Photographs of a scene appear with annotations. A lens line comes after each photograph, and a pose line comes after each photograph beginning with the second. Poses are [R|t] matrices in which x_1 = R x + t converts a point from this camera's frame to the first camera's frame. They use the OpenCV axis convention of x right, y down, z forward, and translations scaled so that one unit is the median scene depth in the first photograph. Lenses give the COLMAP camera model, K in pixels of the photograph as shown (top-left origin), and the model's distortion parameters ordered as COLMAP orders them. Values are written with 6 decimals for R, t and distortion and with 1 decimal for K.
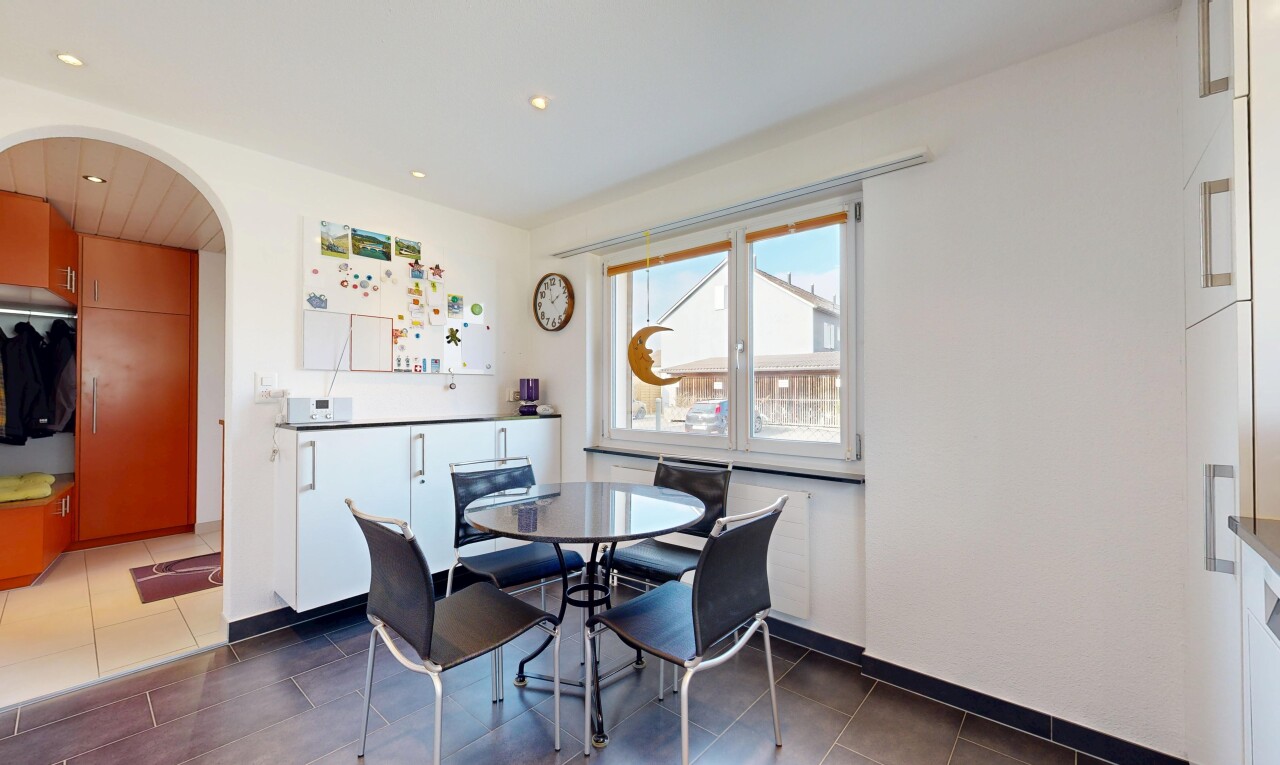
lens RADIAL K [[499.2, 0, 644.4], [0, 499.2, 381.8], [0, 0, 1]] dist [0.000787, 0.000117]
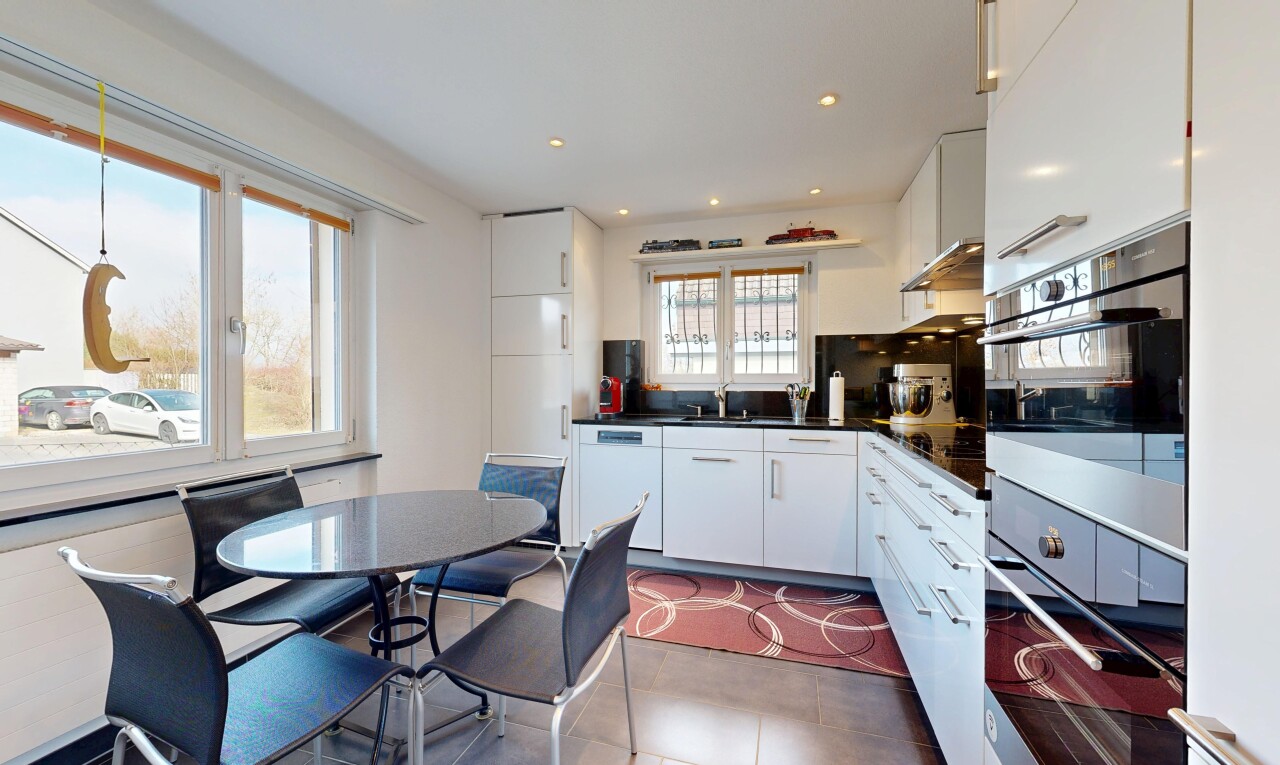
lens RADIAL K [[499.2, 0, 641.8], [0, 499.2, 384.3], [0, 0, 1]] dist [0.000787, 0.000117]
pose [[-0.411261, -0.003874, 0.911510, -0.825335], [-0.014784, 0.999888, -0.002420, 0.014228], [-0.911398, -0.014471, -0.411272, 0.789628]]
